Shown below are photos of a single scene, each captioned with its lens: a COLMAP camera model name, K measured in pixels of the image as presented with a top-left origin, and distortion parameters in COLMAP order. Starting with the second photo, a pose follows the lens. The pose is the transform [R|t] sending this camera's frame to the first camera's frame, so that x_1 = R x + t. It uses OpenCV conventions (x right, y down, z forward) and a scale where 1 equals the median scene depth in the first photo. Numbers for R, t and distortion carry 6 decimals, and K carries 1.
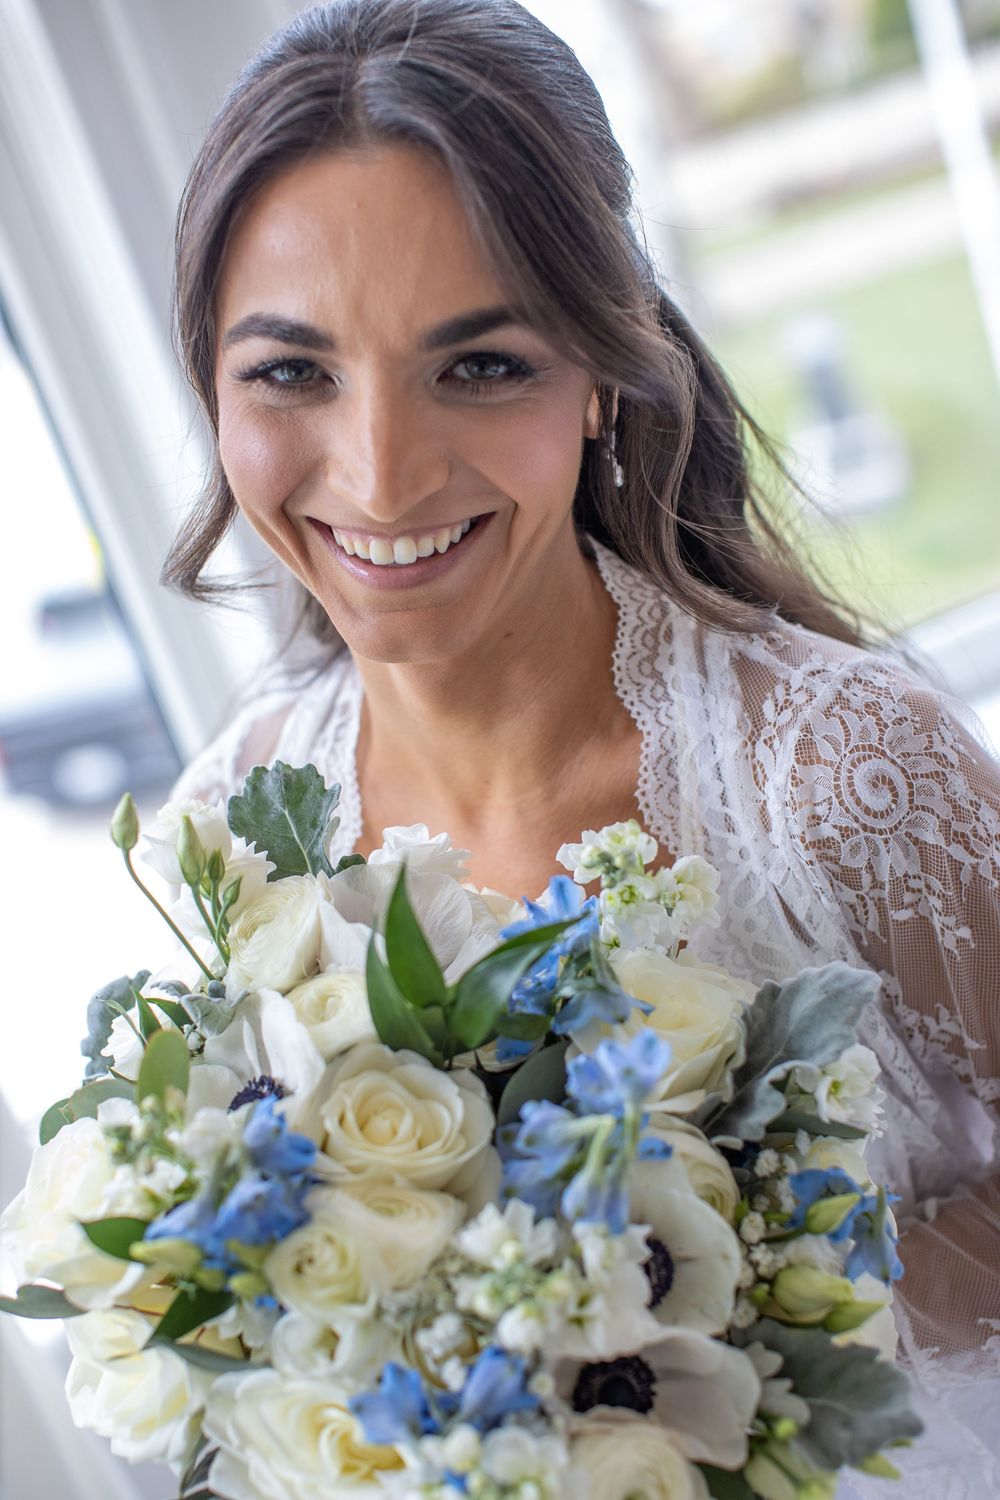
lens RADIAL K [[2160.3, 0, 500.0], [0, 2160.3, 750.0], [0, 0, 1]] dist [-0.222188, 0.362601]
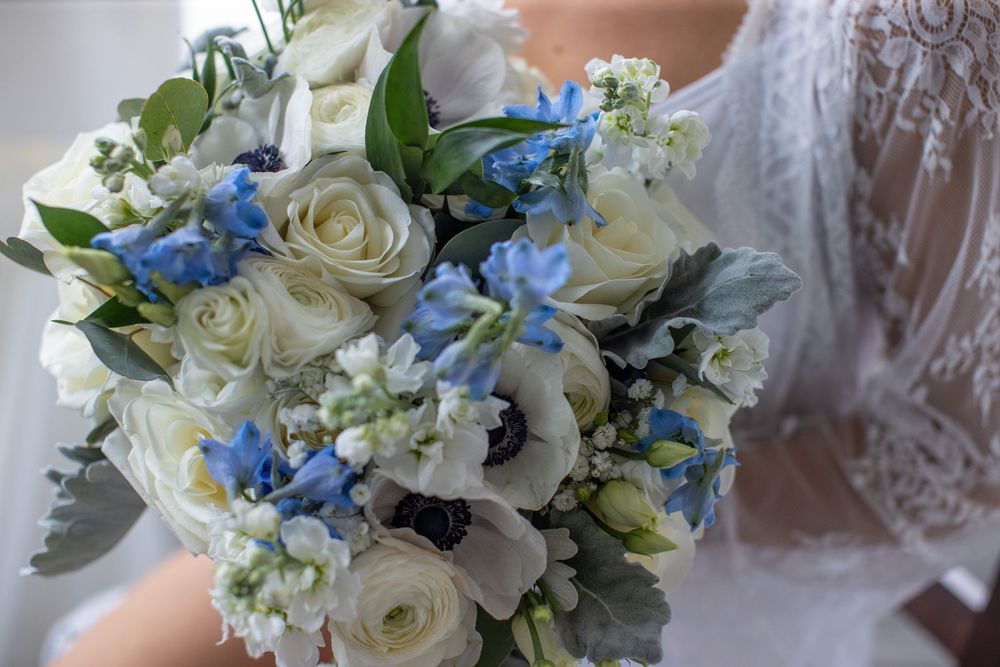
lens RADIAL K [[1342.9, 0, 500.0], [0, 1342.9, 333.5], [0, 0, 1]] dist [-0.143279, 0.020183]
pose [[0.915565, 0.395815, -0.071218, 0.097132], [-0.361920, 0.888130, 0.283266, -0.007424], [0.175372, -0.233573, 0.956393, 0.319427]]
